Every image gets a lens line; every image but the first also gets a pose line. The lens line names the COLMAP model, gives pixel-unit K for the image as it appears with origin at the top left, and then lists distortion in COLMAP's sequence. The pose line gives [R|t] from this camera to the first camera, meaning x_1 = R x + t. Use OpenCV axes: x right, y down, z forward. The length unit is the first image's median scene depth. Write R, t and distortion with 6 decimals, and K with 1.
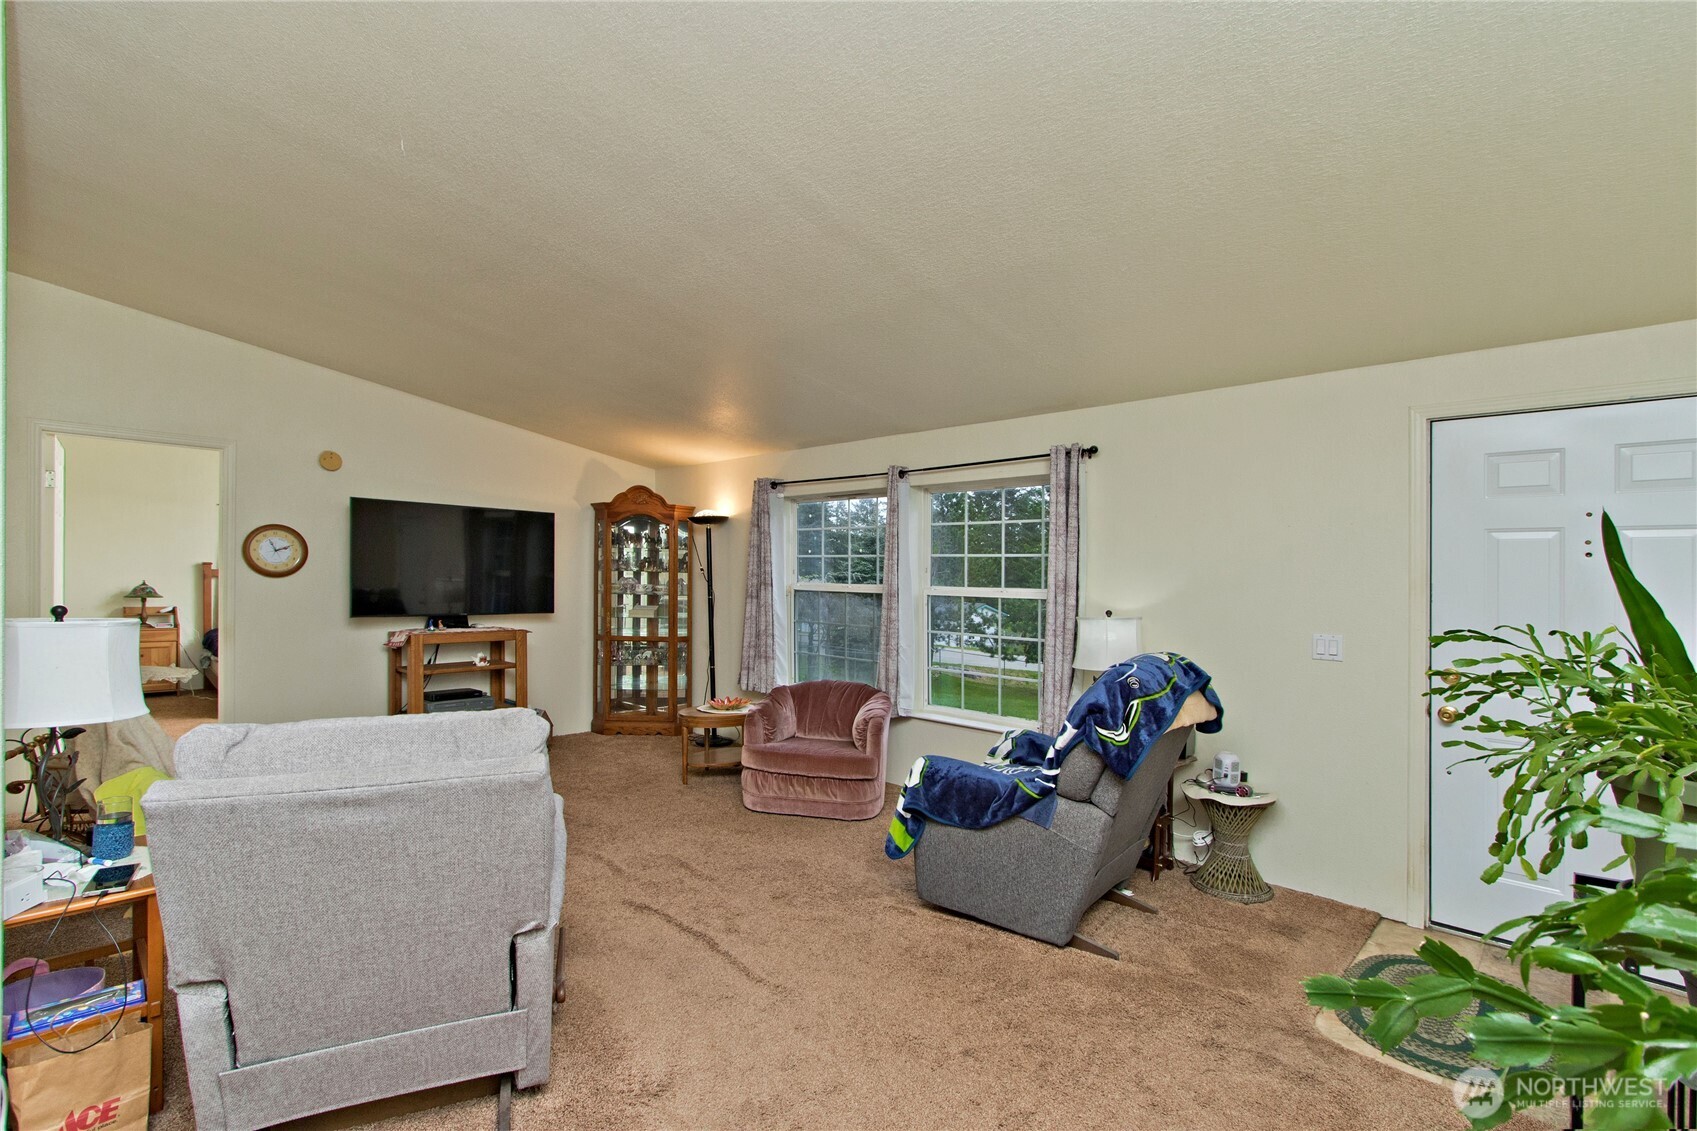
lens RADIAL K [[828.4, 0, 848.5], [0, 828.4, 565.5], [0, 0, 1]] dist [0.003440, -0.000570]
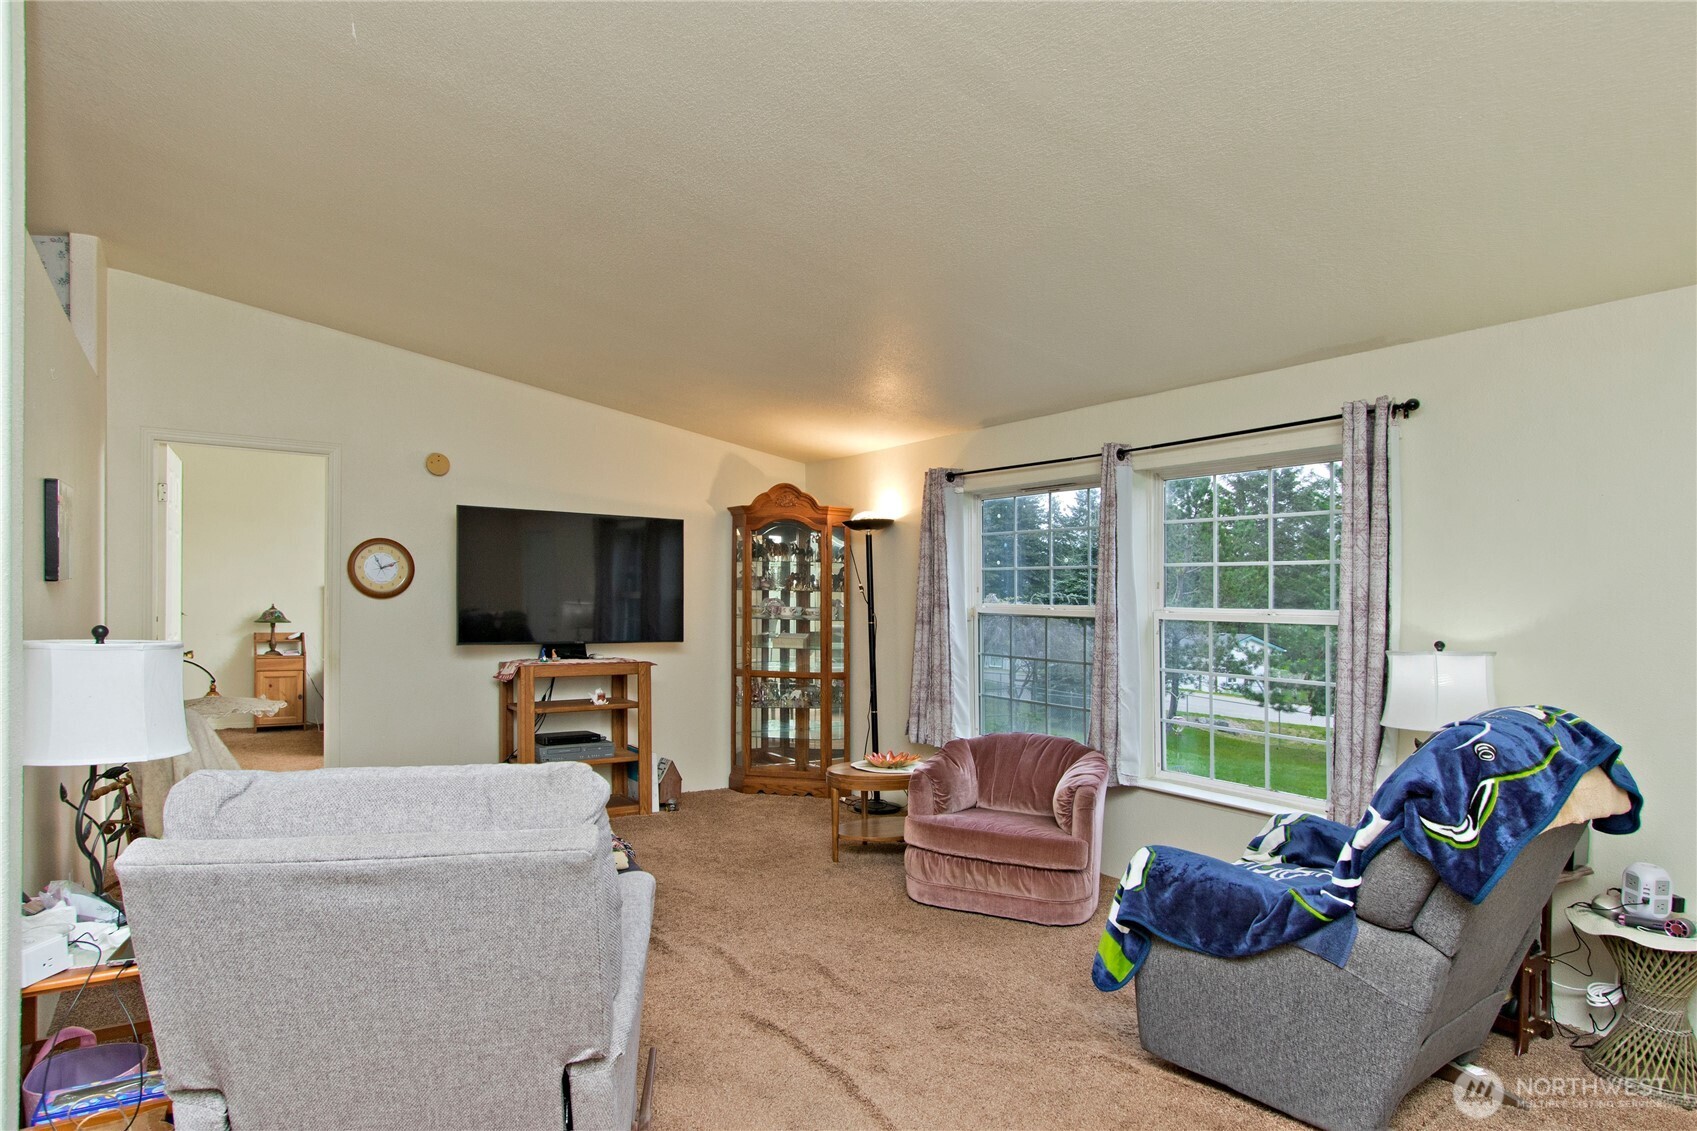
lens RADIAL K [[984.0, 0, 843.5], [0, 984.0, 586.9], [0, 0, 1]] dist [0.004547, -0.003971]
pose [[0.972737, -0.006834, -0.231809, 0.030892], [0.005790, 0.999970, -0.005184, 0.011794], [0.231837, 0.003701, 0.972748, 0.115205]]
